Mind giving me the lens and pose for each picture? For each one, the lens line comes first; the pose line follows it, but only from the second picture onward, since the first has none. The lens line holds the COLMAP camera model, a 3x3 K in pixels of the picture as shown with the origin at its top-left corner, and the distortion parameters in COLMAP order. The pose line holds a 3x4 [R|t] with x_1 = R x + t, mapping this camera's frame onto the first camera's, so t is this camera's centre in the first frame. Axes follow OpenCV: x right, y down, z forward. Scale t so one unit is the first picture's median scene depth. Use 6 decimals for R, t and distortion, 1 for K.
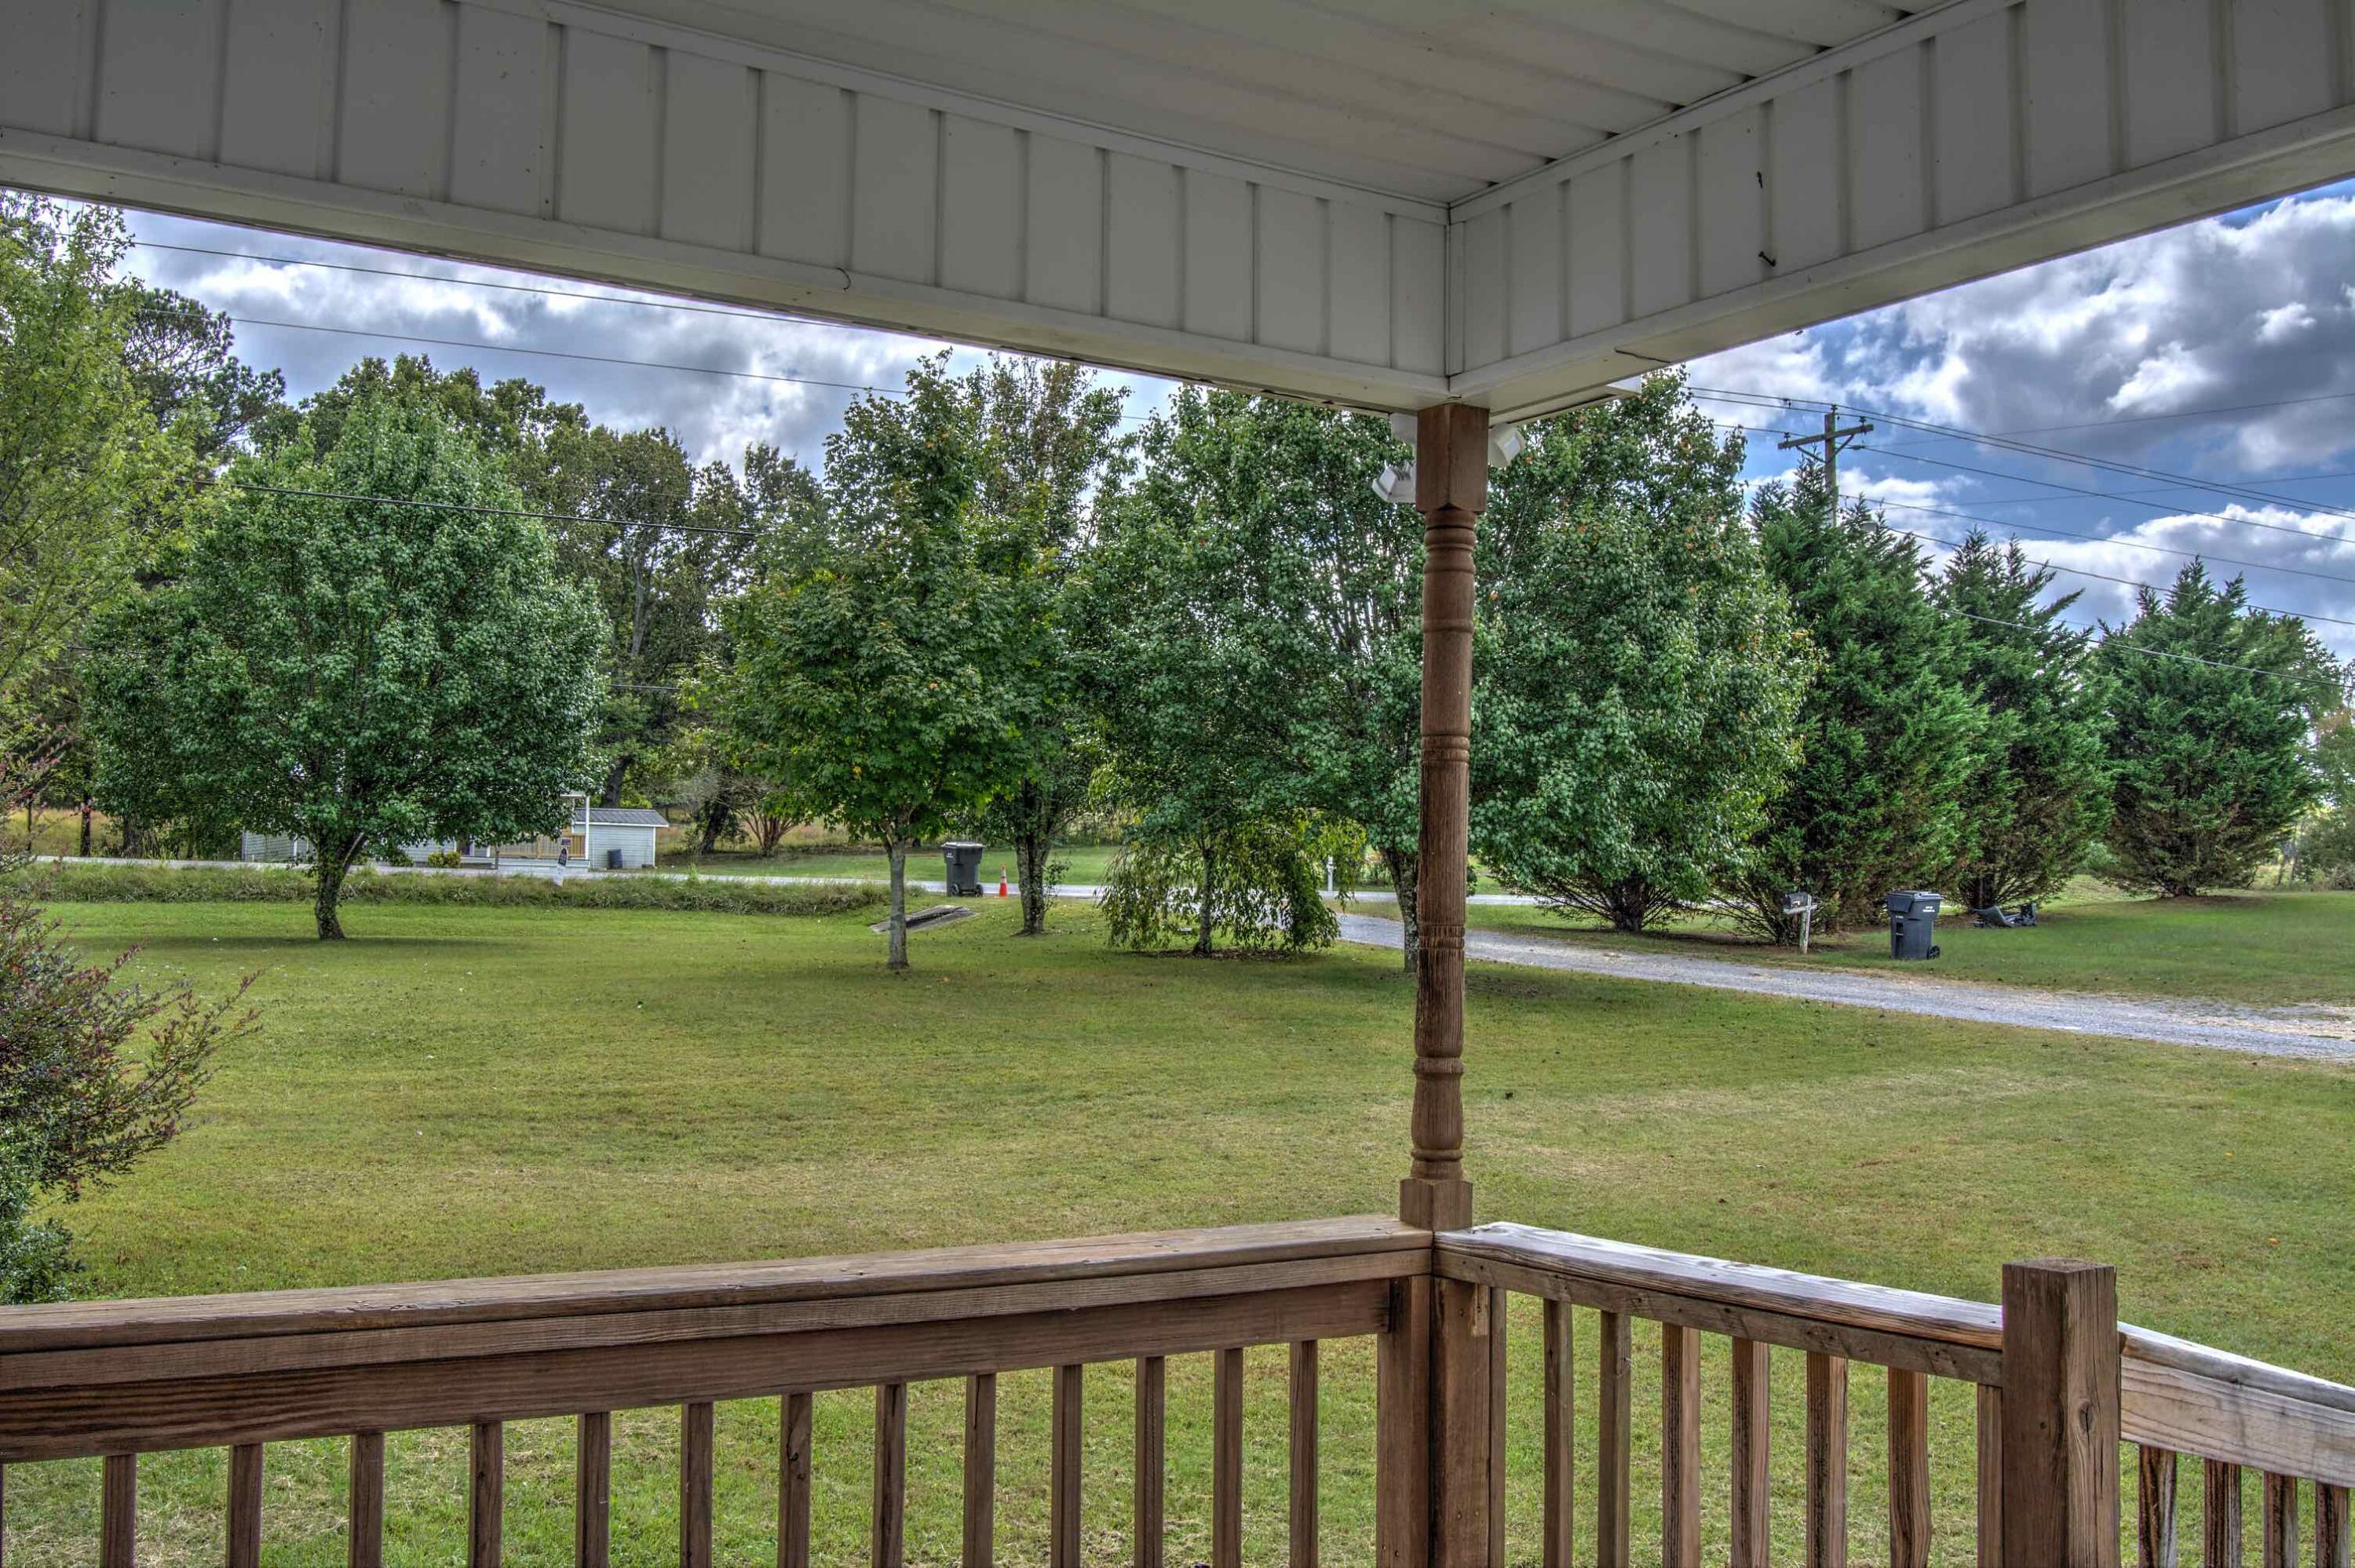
lens RADIAL K [[2330.0, 0, 1177.1], [0, 2330.0, 785.0], [0, 0, 1]] dist [-0.009448, 0.000000]
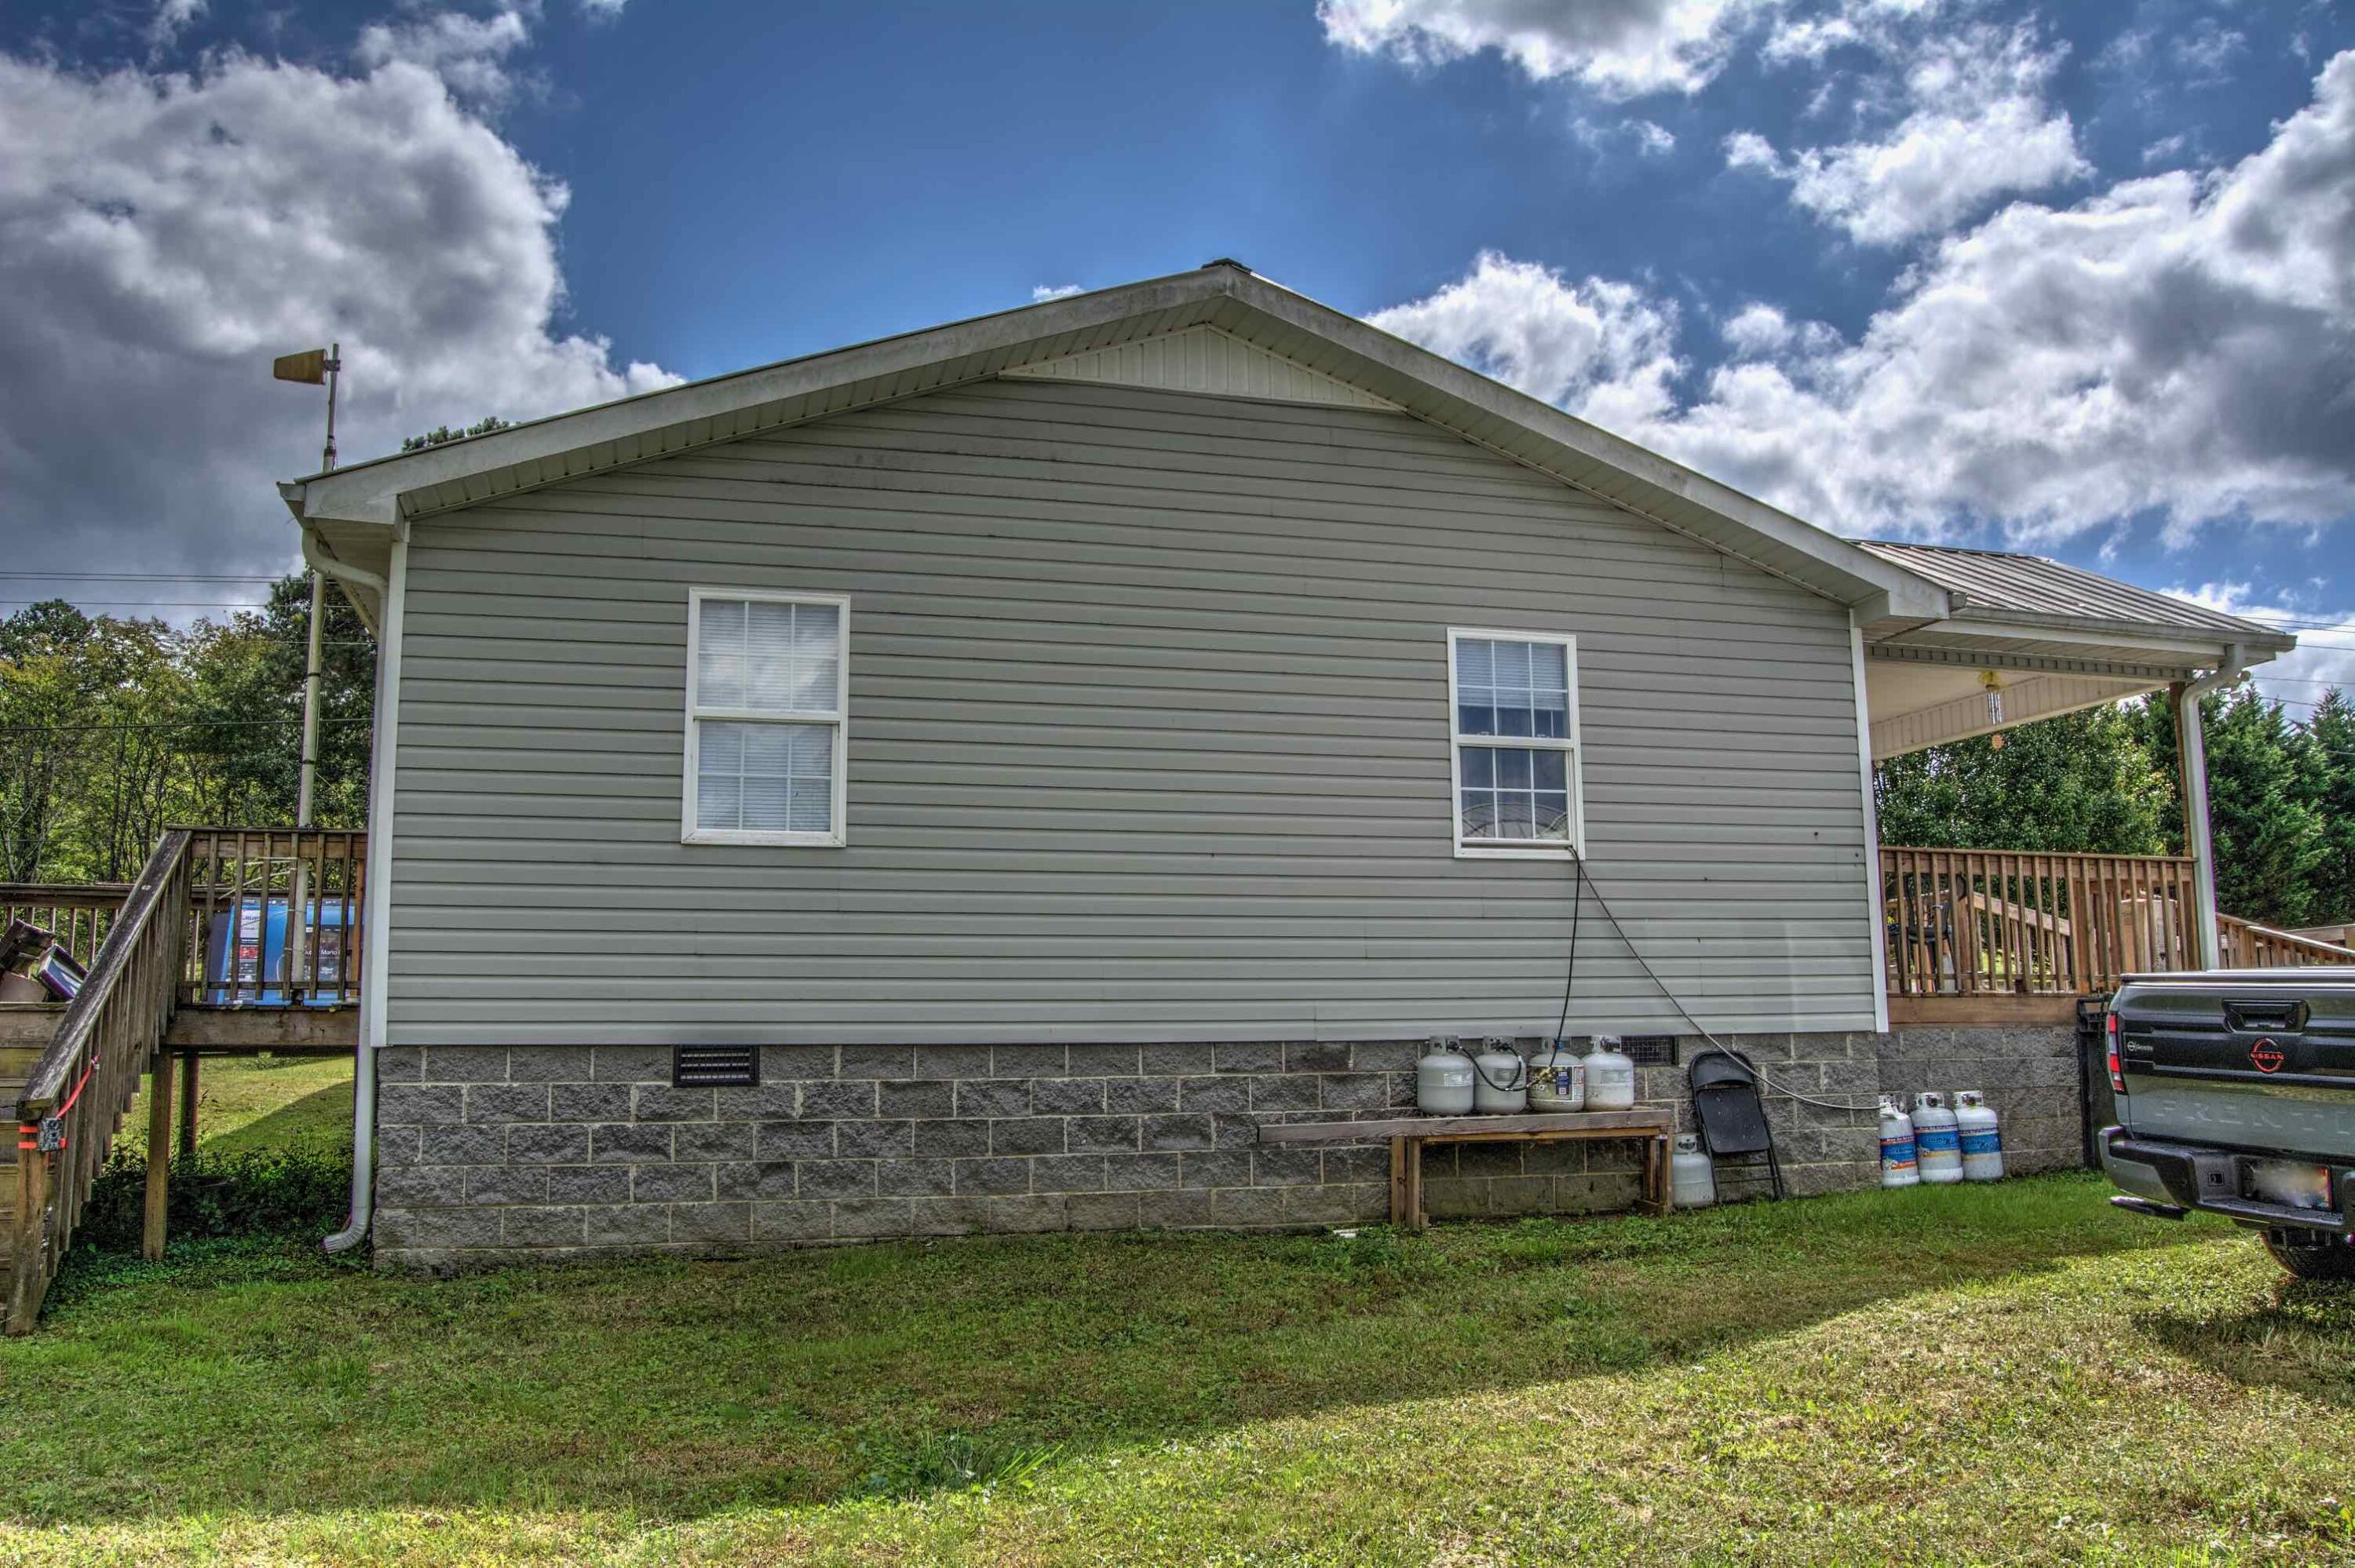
lens RADIAL K [[1771.4, 0, 1176.6], [0, 1771.4, 784.9], [0, 0, 1]] dist [0.047056, 0.001113]
pose [[0.958213, -0.051144, -0.281448, -0.026303], [0.031095, 0.996680, -0.075250, 0.010819], [0.284362, 0.063354, 0.956621, -0.305592]]
